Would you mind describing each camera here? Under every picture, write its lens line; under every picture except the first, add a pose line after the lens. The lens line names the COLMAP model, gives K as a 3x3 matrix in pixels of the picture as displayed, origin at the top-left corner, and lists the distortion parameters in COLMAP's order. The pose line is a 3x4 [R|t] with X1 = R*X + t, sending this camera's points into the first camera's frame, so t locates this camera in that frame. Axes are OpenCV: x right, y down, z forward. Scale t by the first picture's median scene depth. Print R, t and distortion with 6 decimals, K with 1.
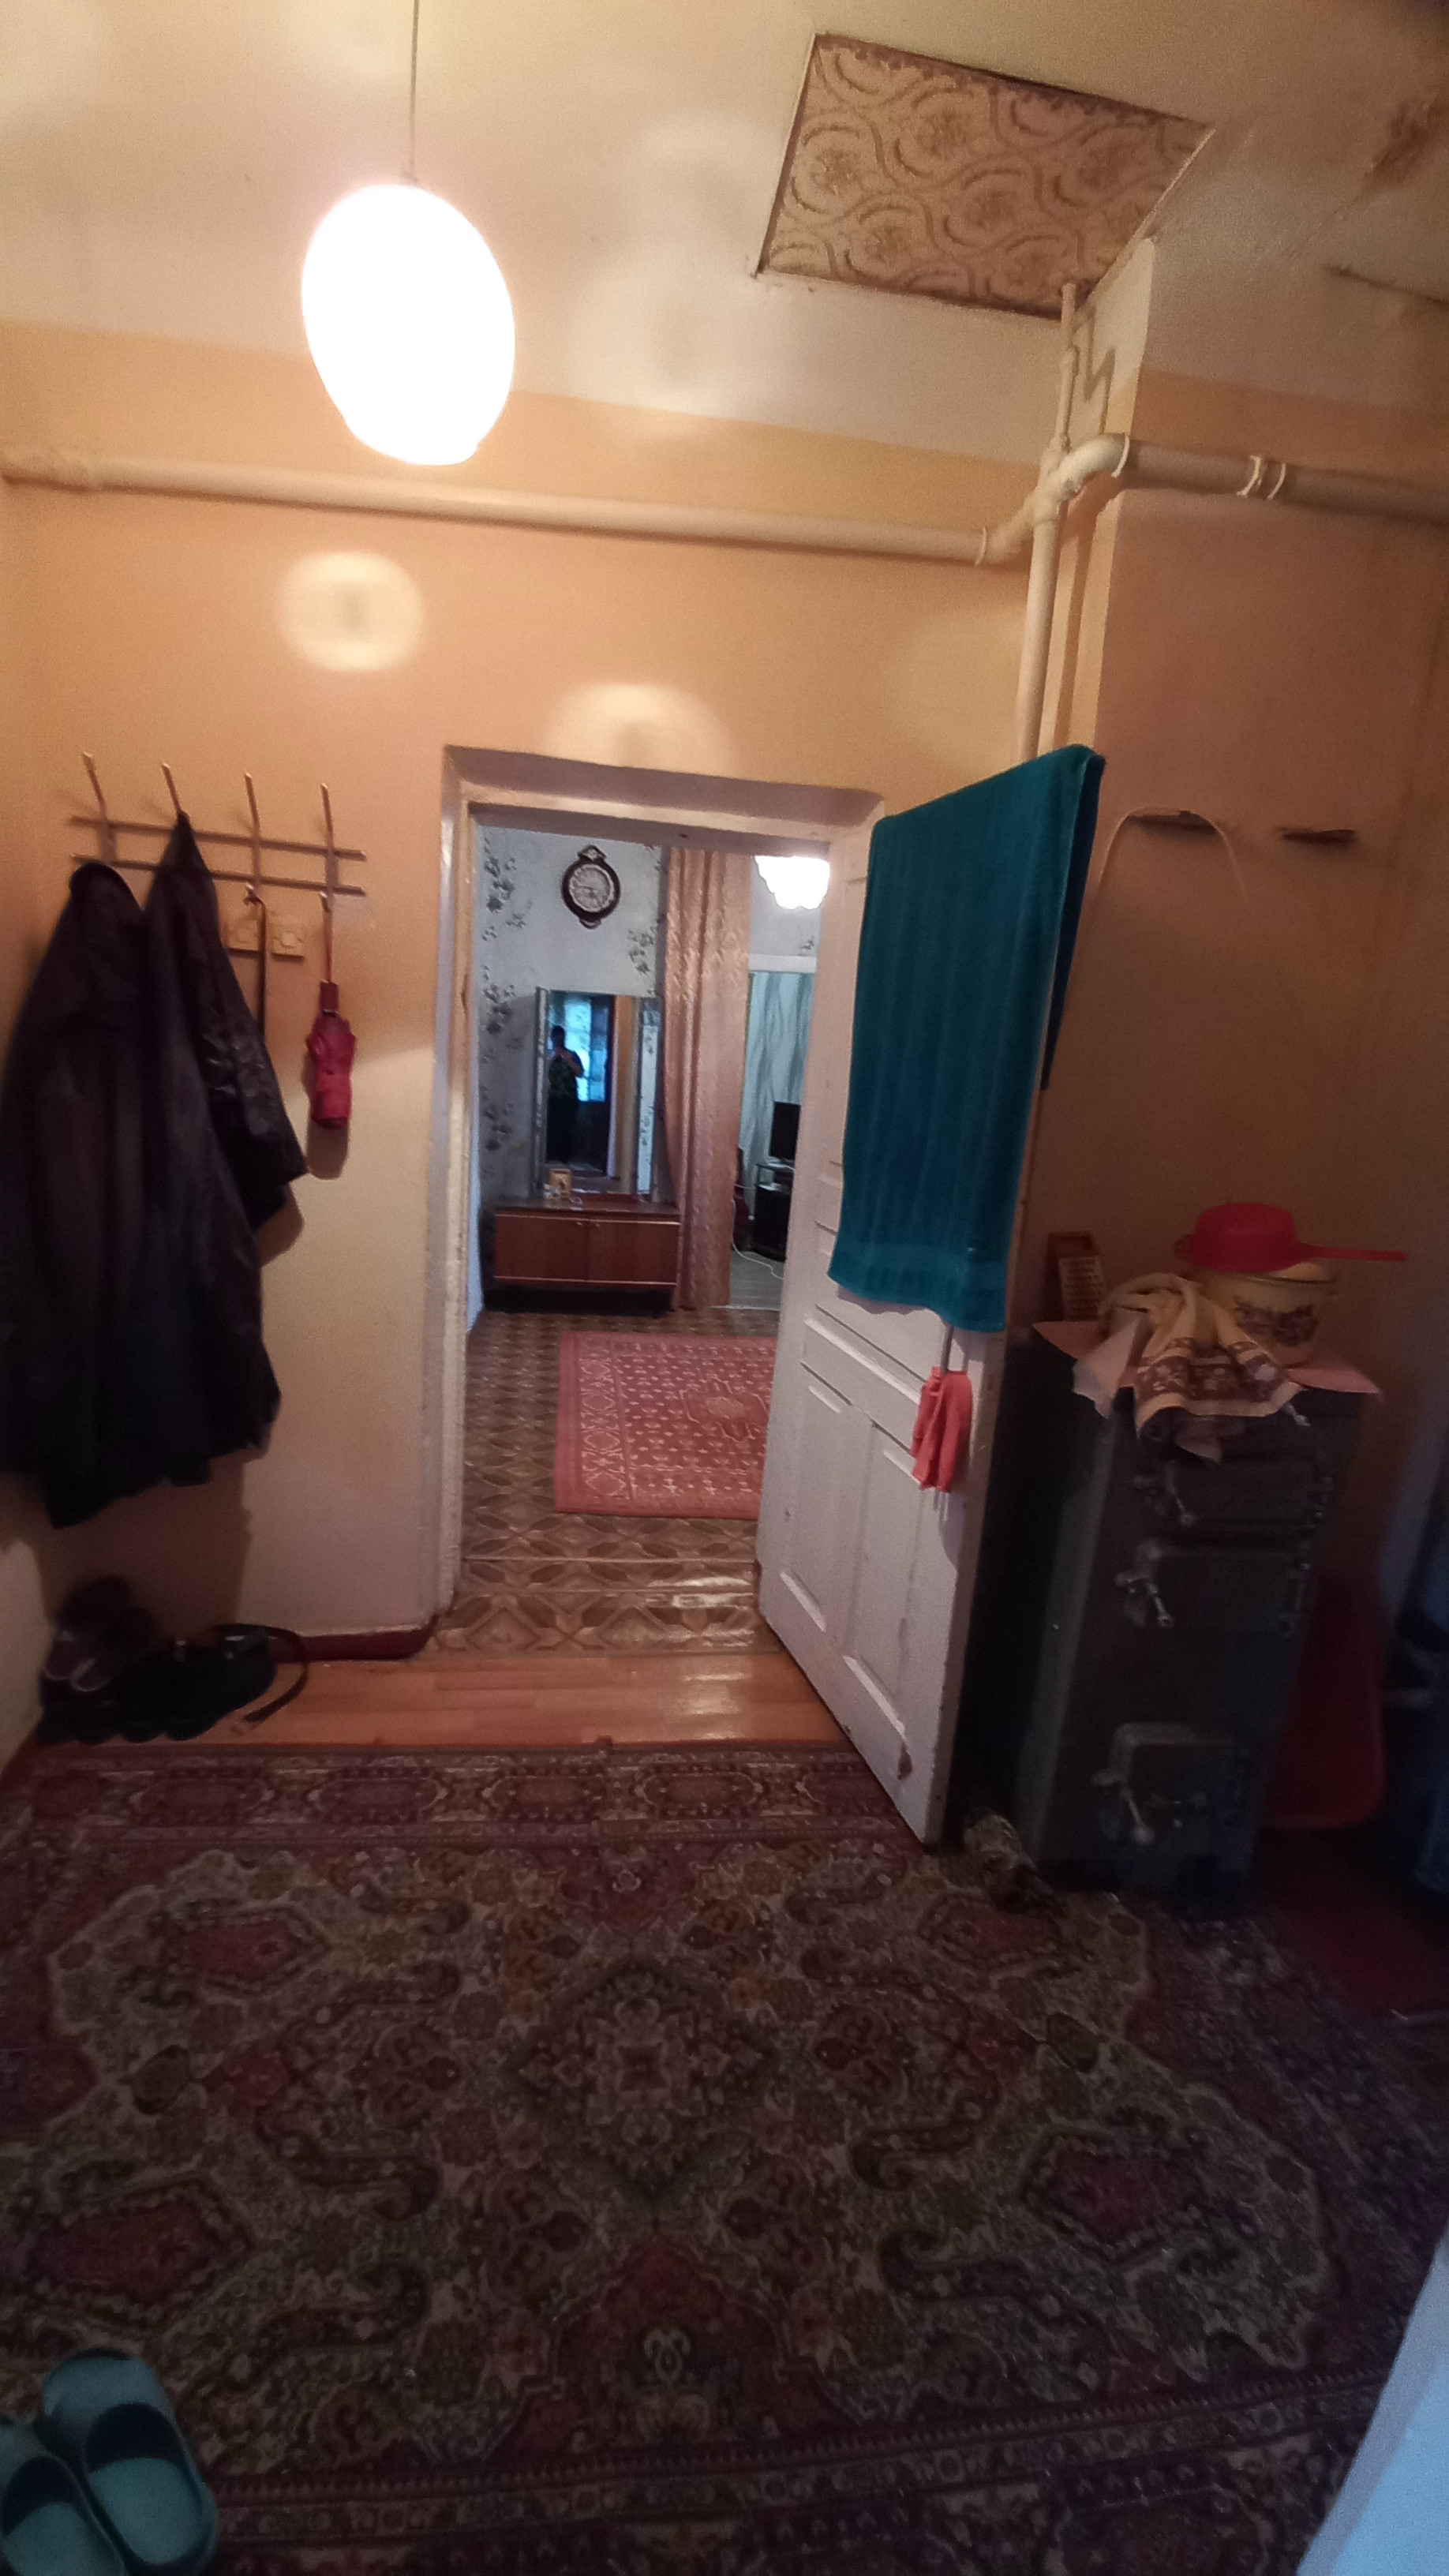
lens RADIAL K [[1003.0, 0, 725.4], [0, 1003.0, 1290.6], [0, 0, 1]] dist [0.004254, -0.006837]
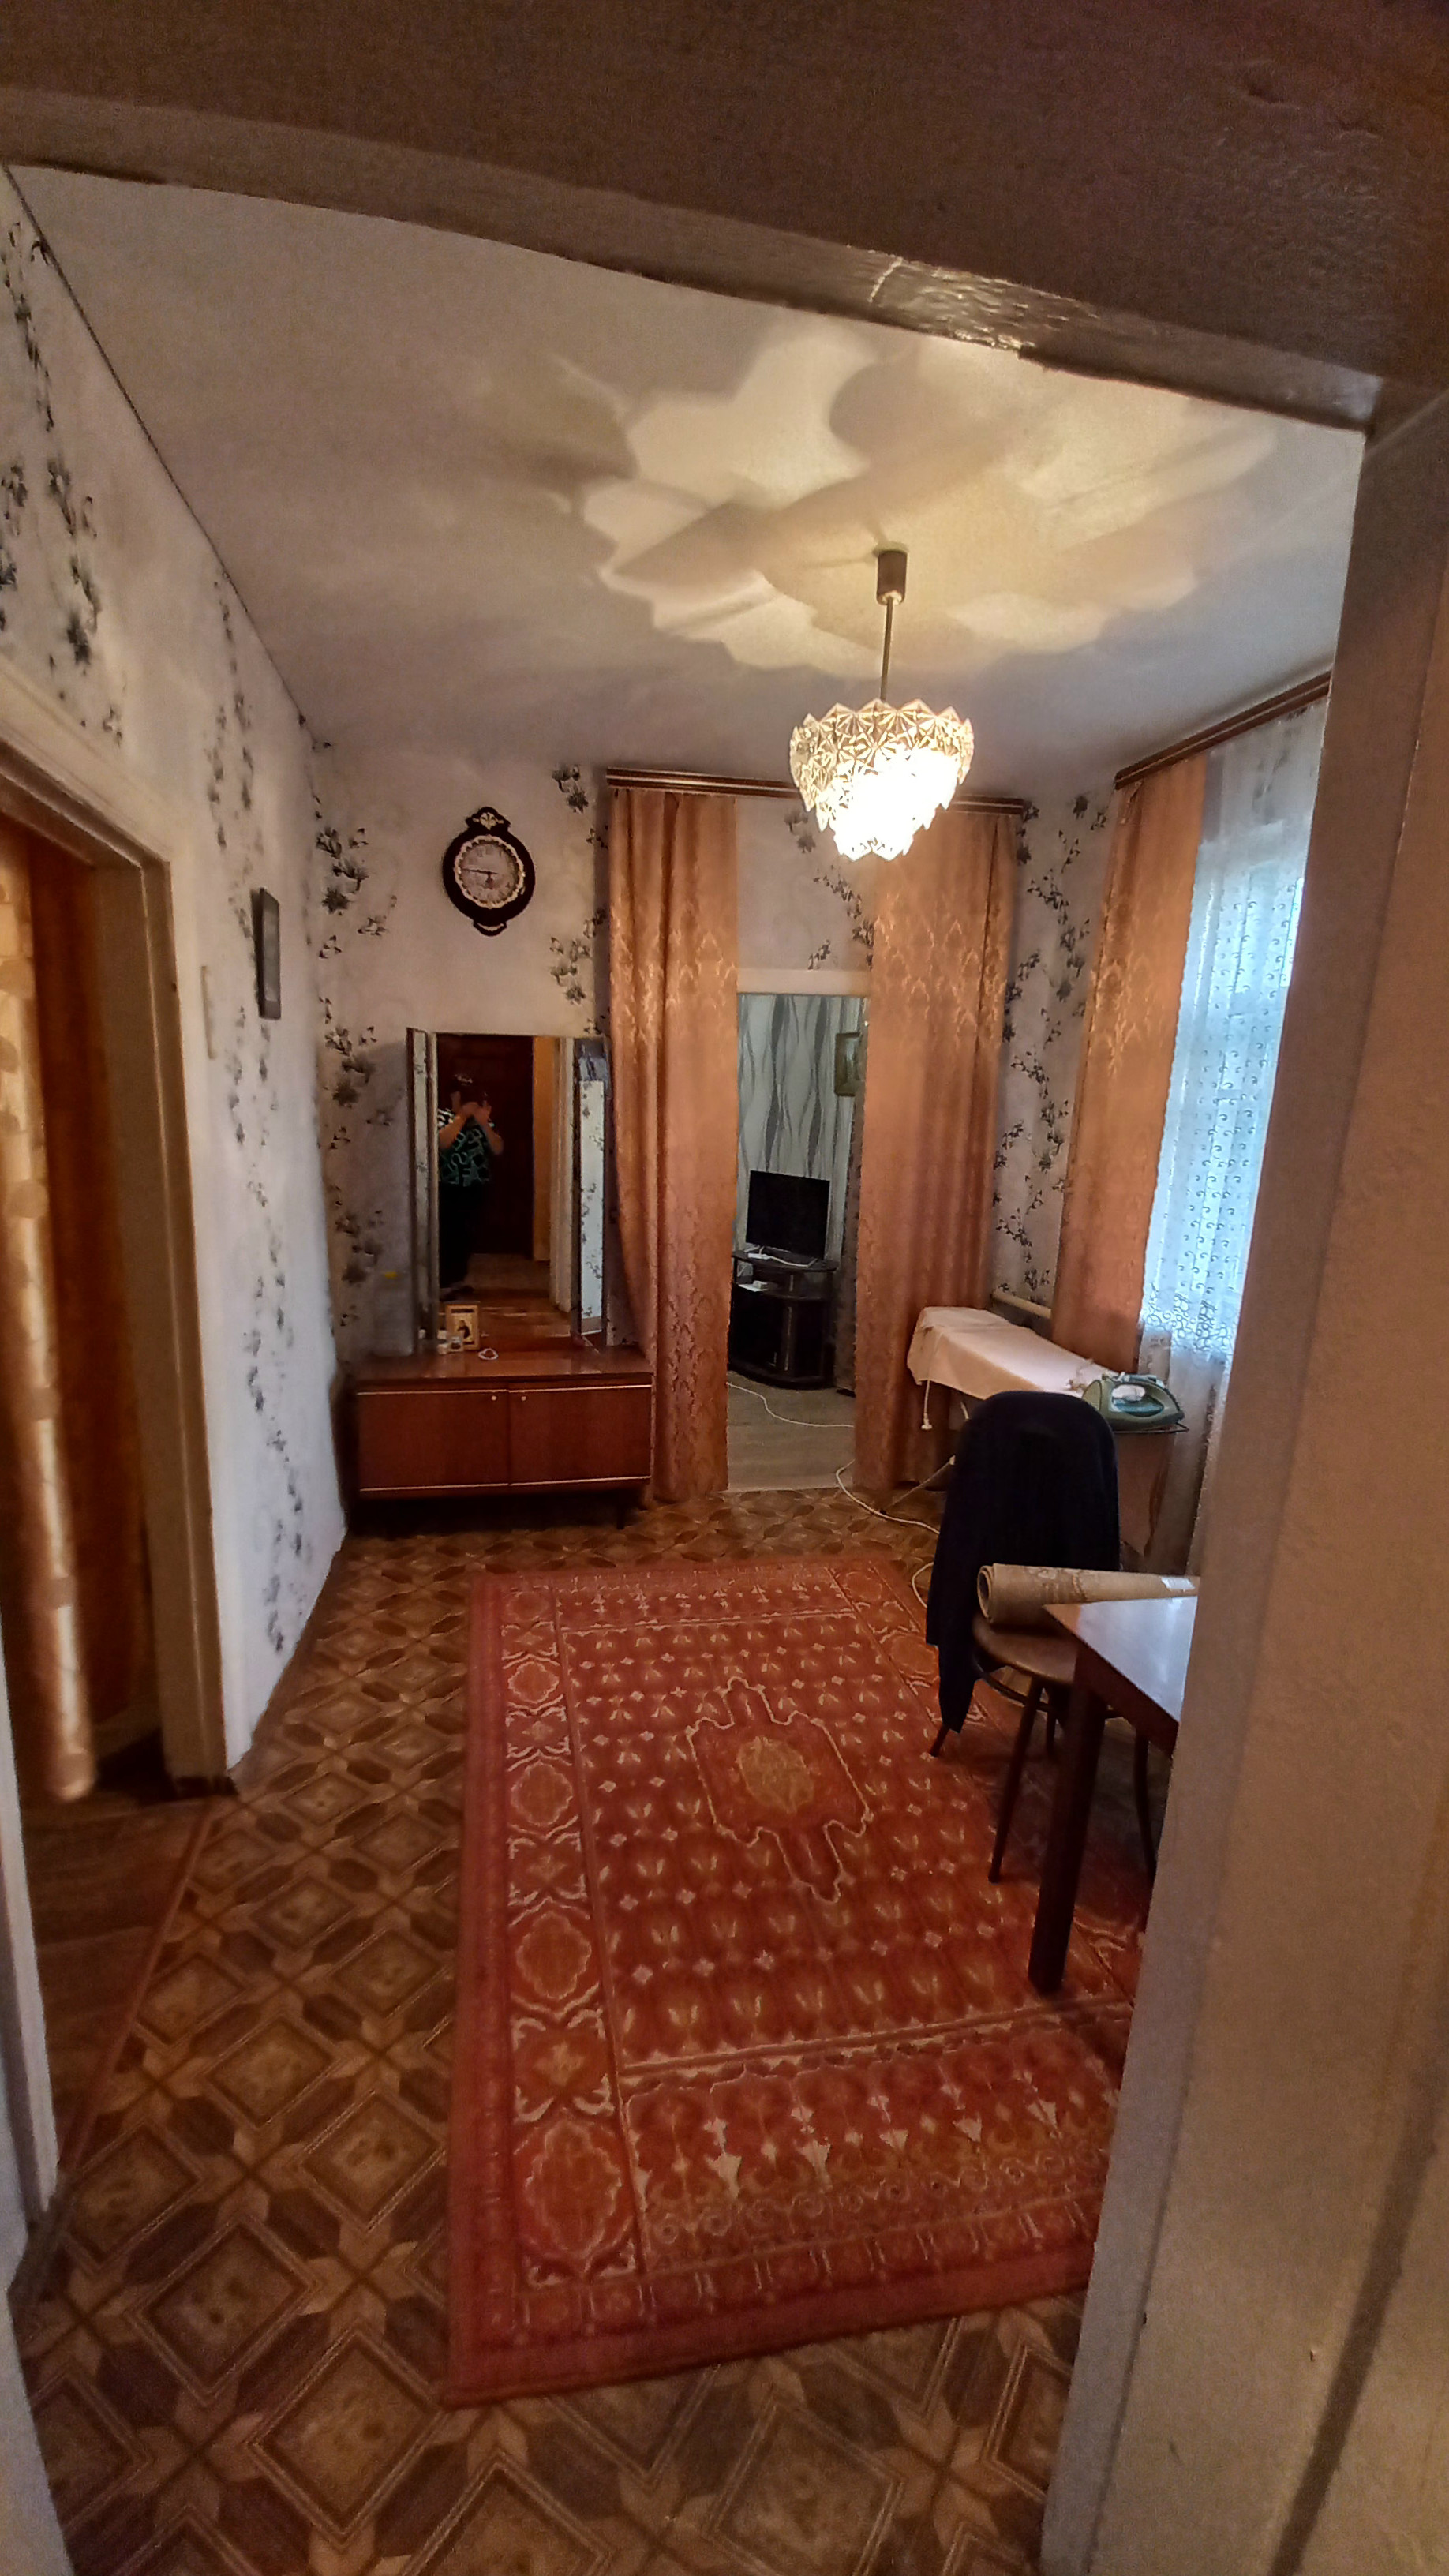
lens RADIAL K [[1003.0, 0, 708.0], [0, 1003.0, 1312.4], [0, 0, 1]] dist [0.004254, -0.006837]
pose [[0.997337, -0.050200, 0.052905, -0.041694], [0.051363, 0.998462, -0.020855, -0.099158], [-0.051776, 0.023517, 0.998382, 0.357121]]
